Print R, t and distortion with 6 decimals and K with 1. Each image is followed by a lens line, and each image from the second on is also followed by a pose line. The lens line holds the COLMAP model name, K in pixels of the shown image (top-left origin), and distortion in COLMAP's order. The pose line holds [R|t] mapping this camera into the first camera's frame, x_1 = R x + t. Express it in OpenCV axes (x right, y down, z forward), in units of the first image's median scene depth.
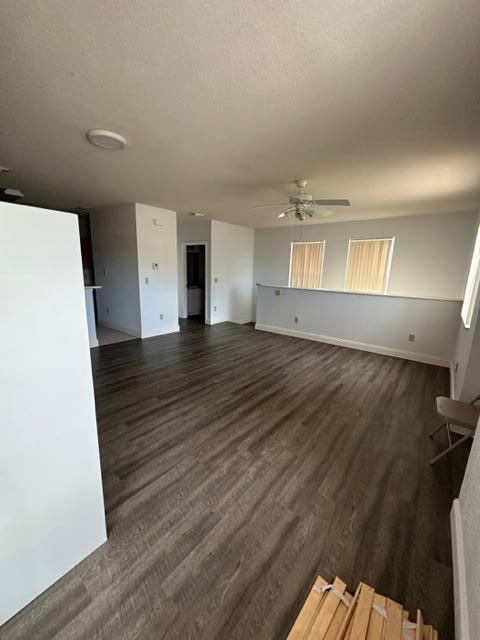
lens RADIAL K [[254.5, 0, 239.4], [0, 254.5, 321.1], [0, 0, 1]] dist [0.000603, 0.000233]
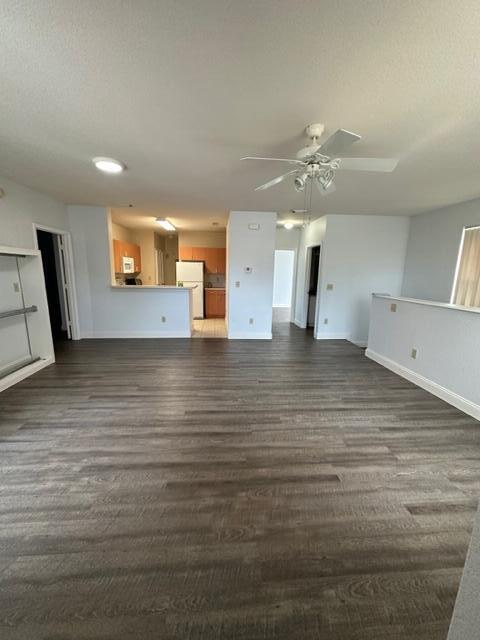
lens RADIAL K [[254.5, 0, 239.7], [0, 254.5, 319.4], [0, 0, 1]] dist [0.000603, 0.000233]
pose [[0.683138, 0.118785, -0.720564, 0.618612], [-0.148587, 0.988652, 0.022110, -0.063482], [0.715014, 0.091962, 0.693035, 0.458703]]
